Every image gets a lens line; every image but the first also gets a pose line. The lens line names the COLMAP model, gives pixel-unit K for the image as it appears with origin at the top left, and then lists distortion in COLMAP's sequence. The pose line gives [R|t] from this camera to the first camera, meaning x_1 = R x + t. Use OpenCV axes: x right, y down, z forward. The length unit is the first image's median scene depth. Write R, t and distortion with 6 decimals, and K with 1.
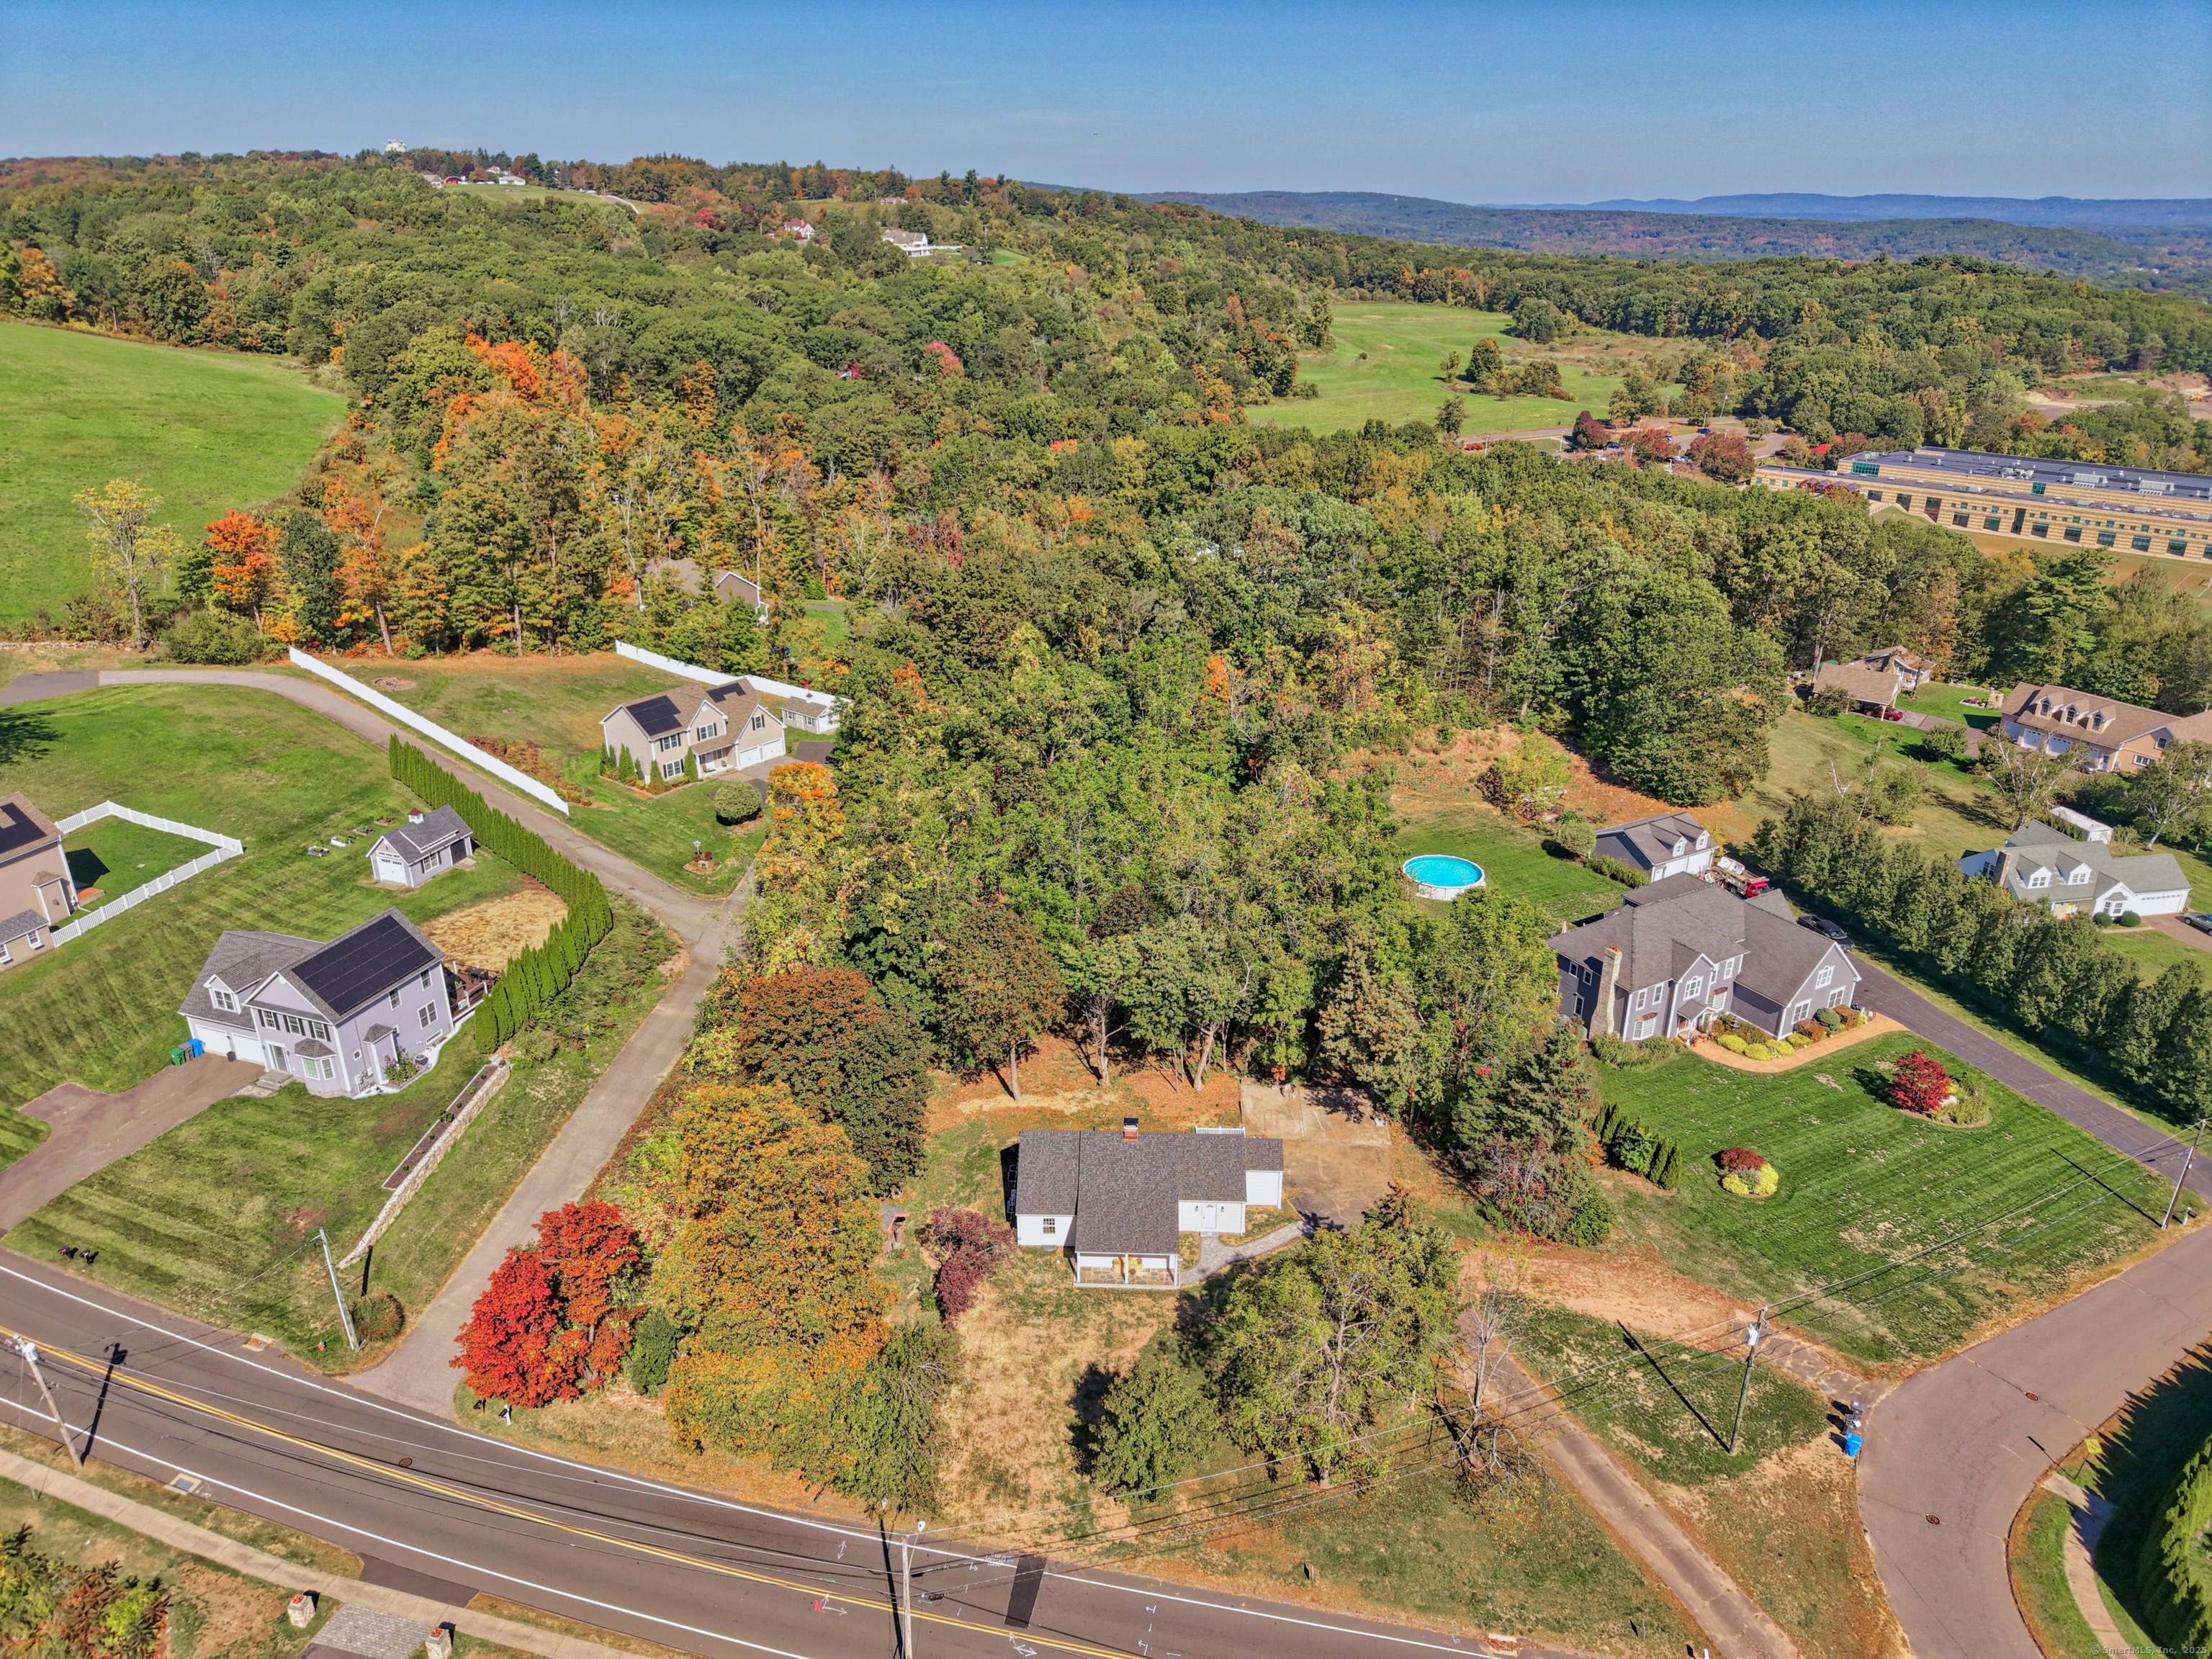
lens RADIAL K [[1482.3, 0, 1113.4], [0, 1482.3, 838.3], [0, 0, 1]] dist [0.019845, -0.015679]
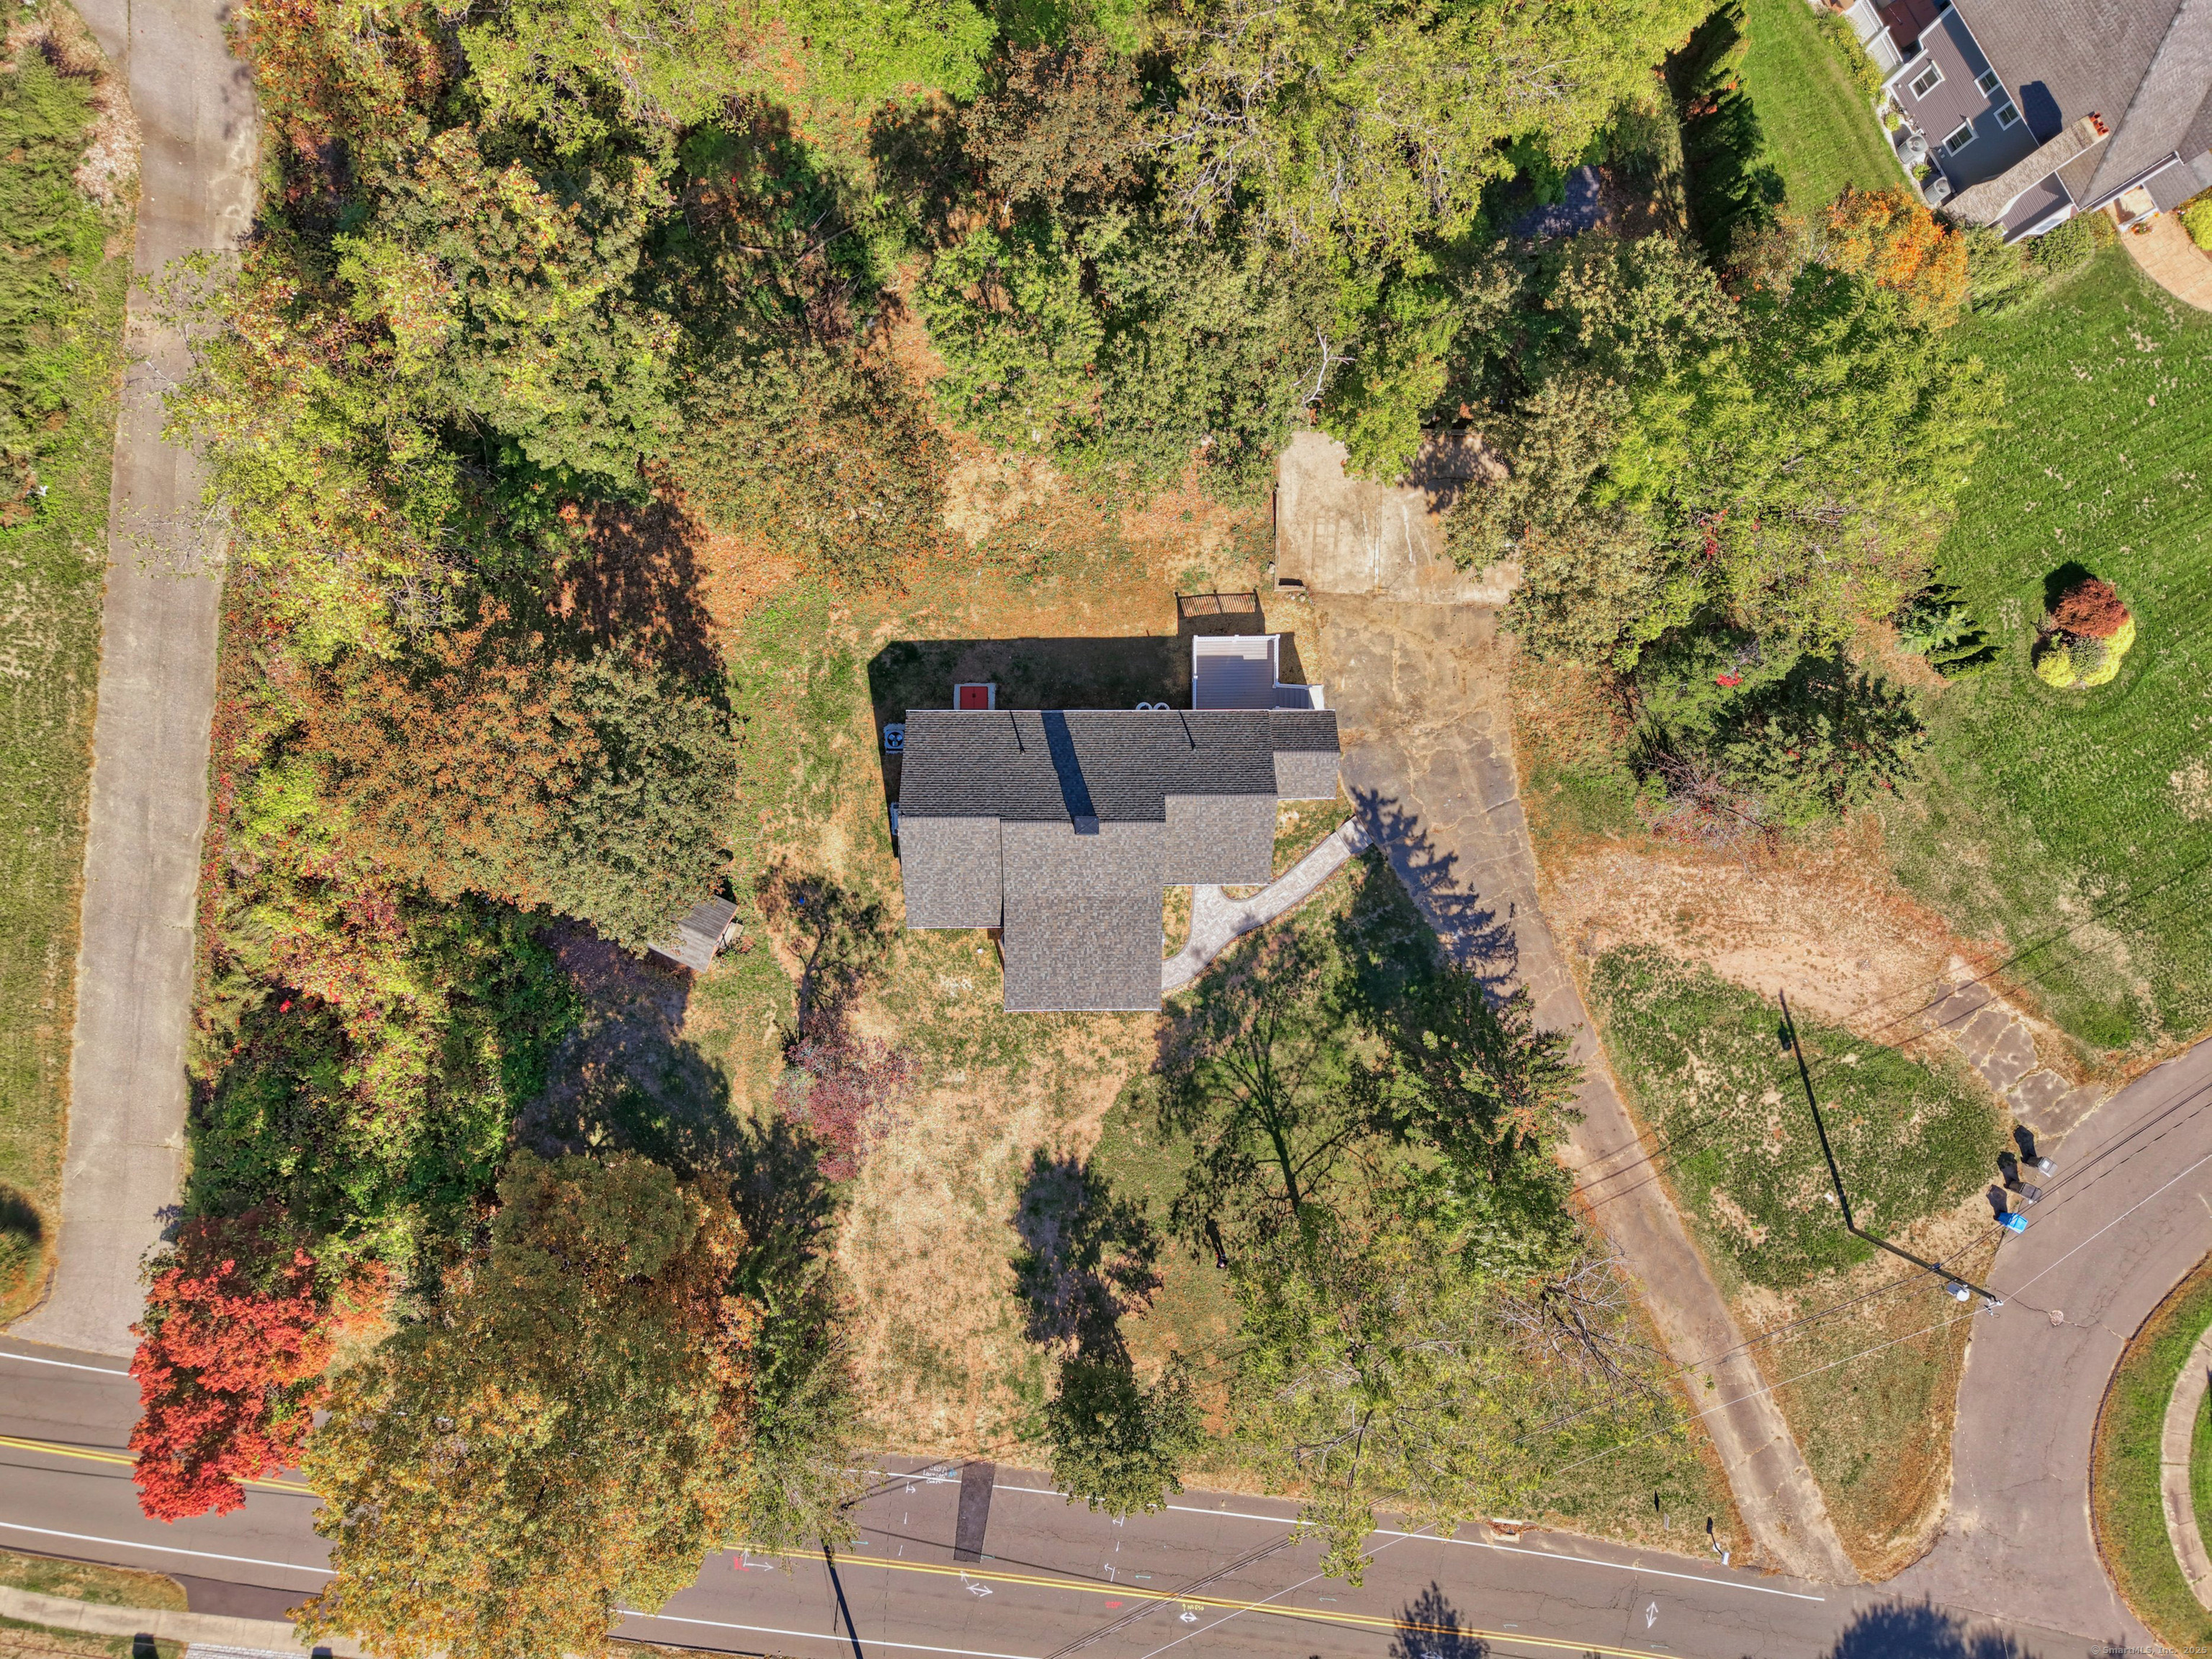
lens RADIAL K [[1482.3, 0, 1110.6], [0, 1482.3, 826.0], [0, 0, 1]] dist [0.019845, -0.015679]
pose [[0.999618, -0.022008, 0.016694, 0.010161], [-0.006471, 0.400977, 0.916065, -0.304389], [-0.026854, -0.915824, 0.400681, 0.688743]]
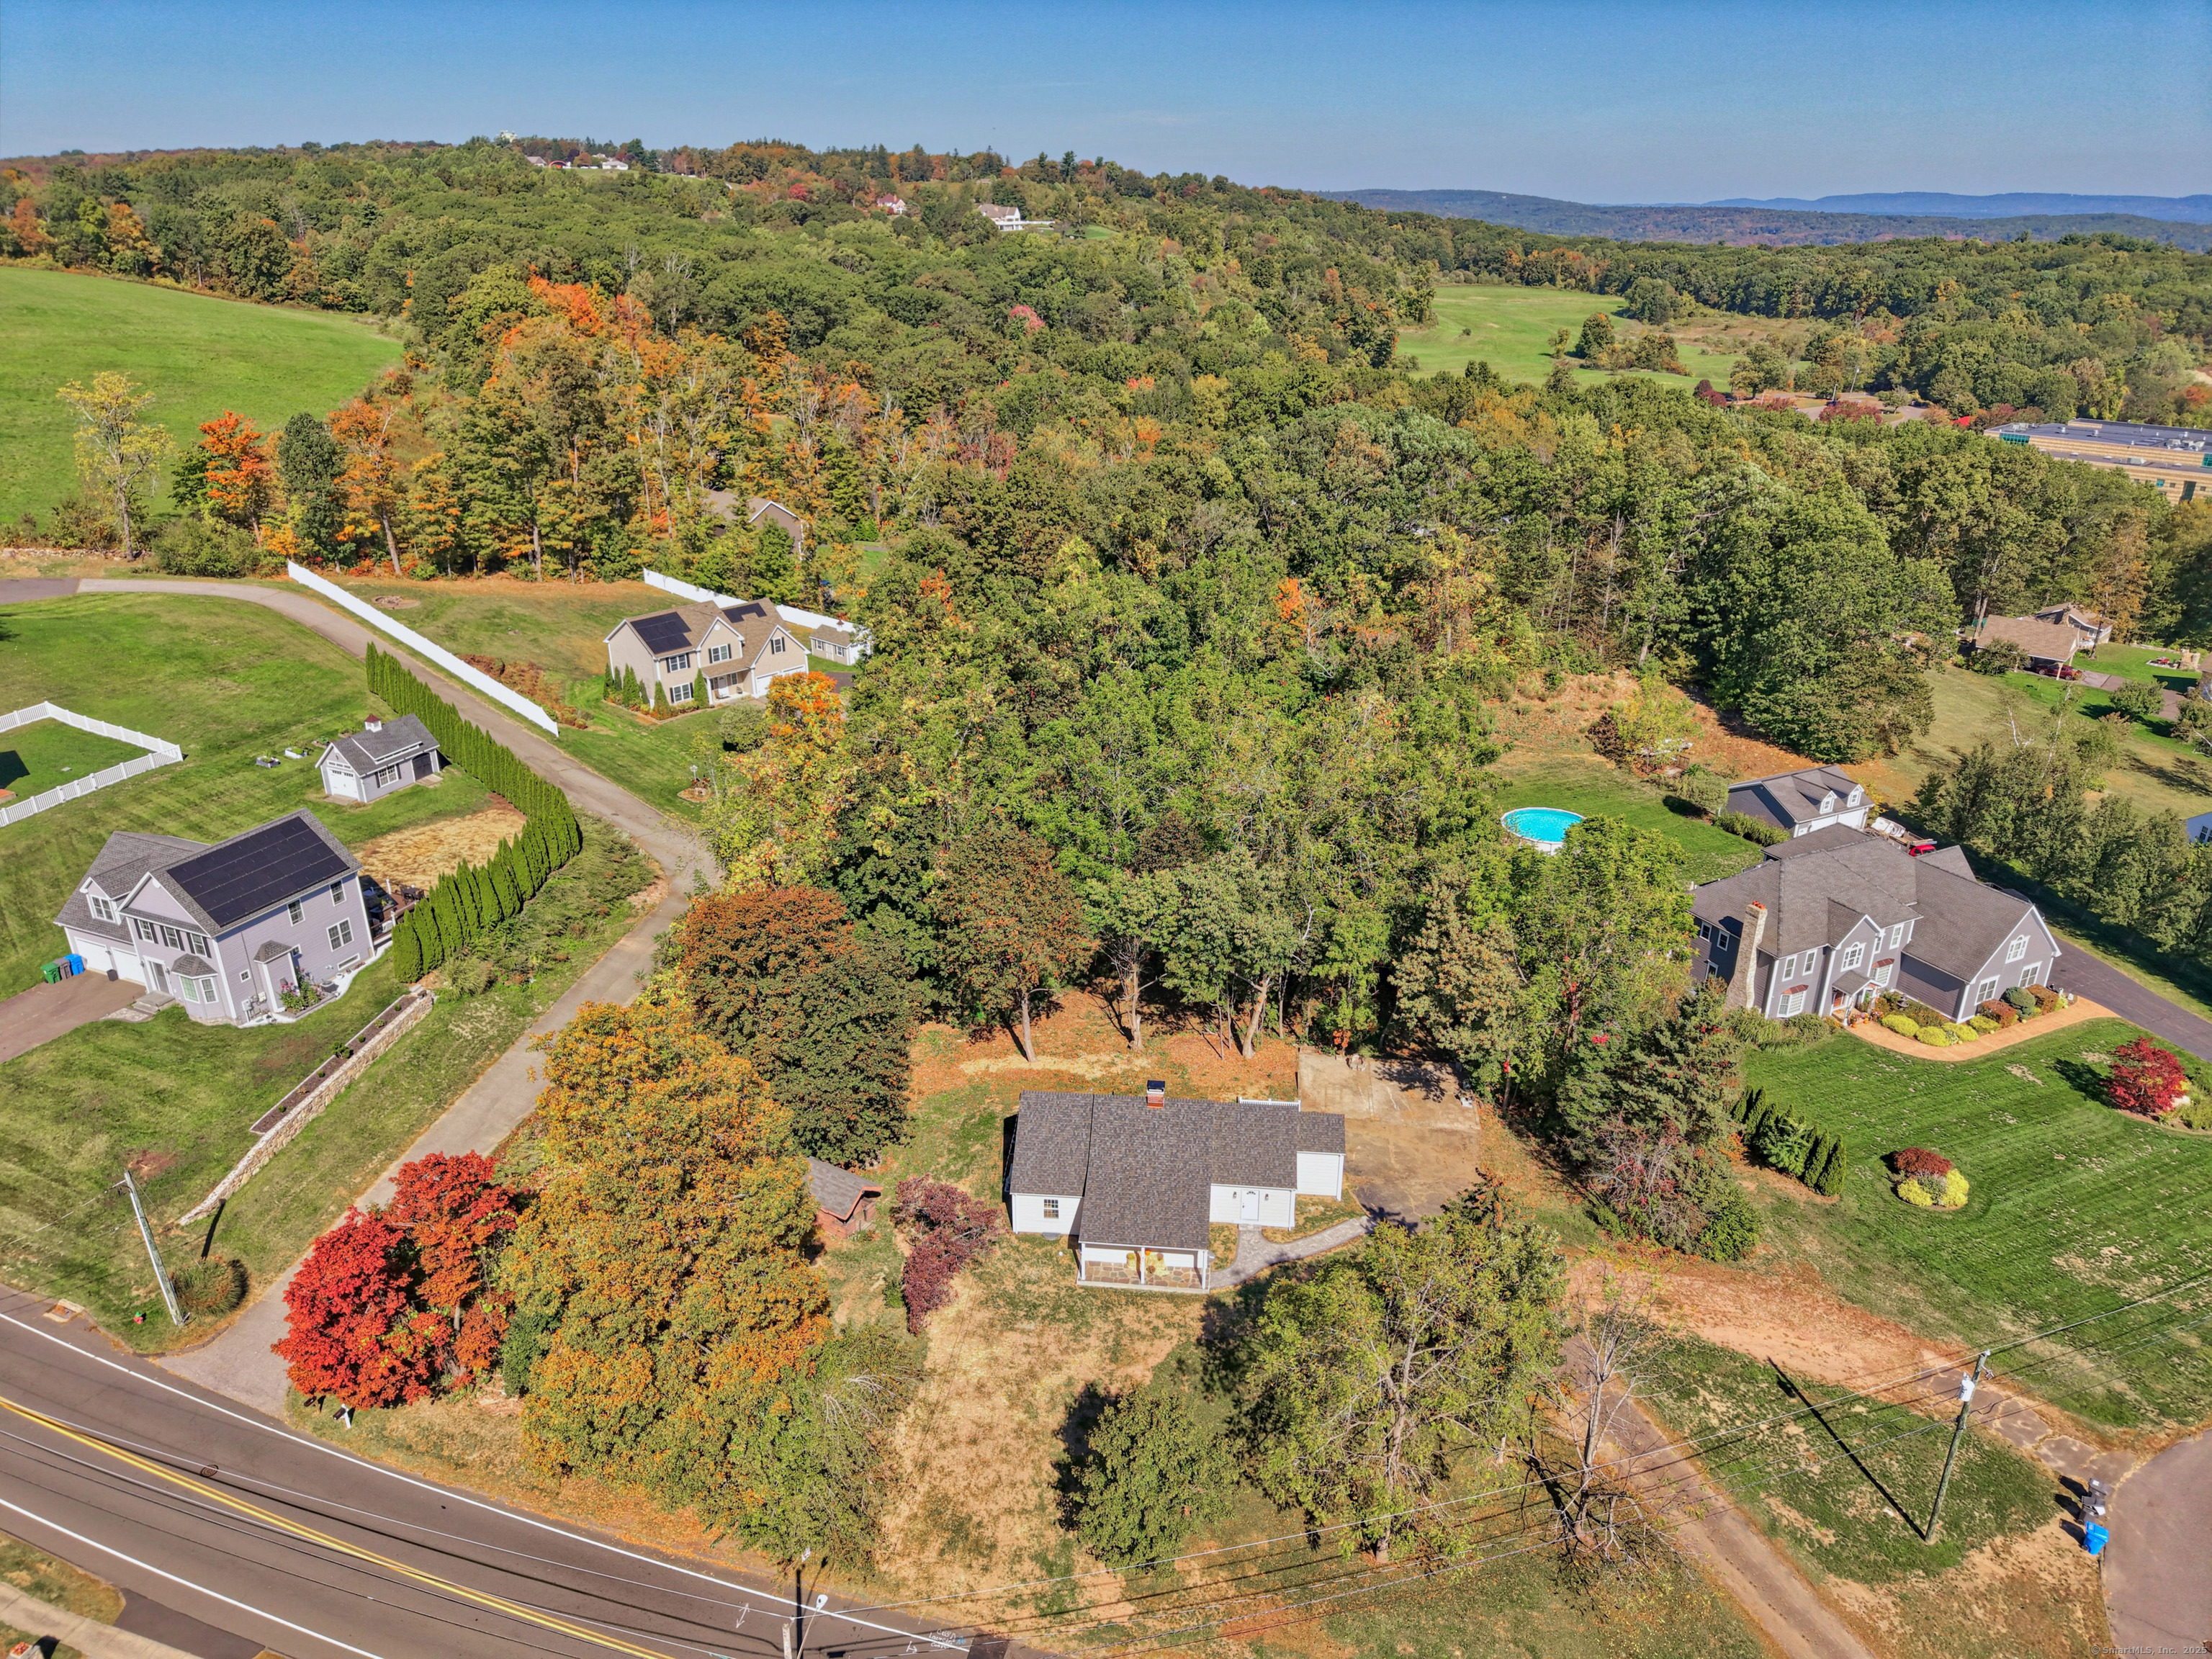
lens RADIAL K [[1482.3, 0, 1109.6], [0, 1482.3, 835.4], [0, 0, 1]] dist [0.019845, -0.015679]
pose [[0.997788, 0.023108, -0.062327, 0.030566], [-0.023240, 0.999729, -0.001381, 0.050536], [0.062278, 0.002827, 0.998055, 0.168696]]
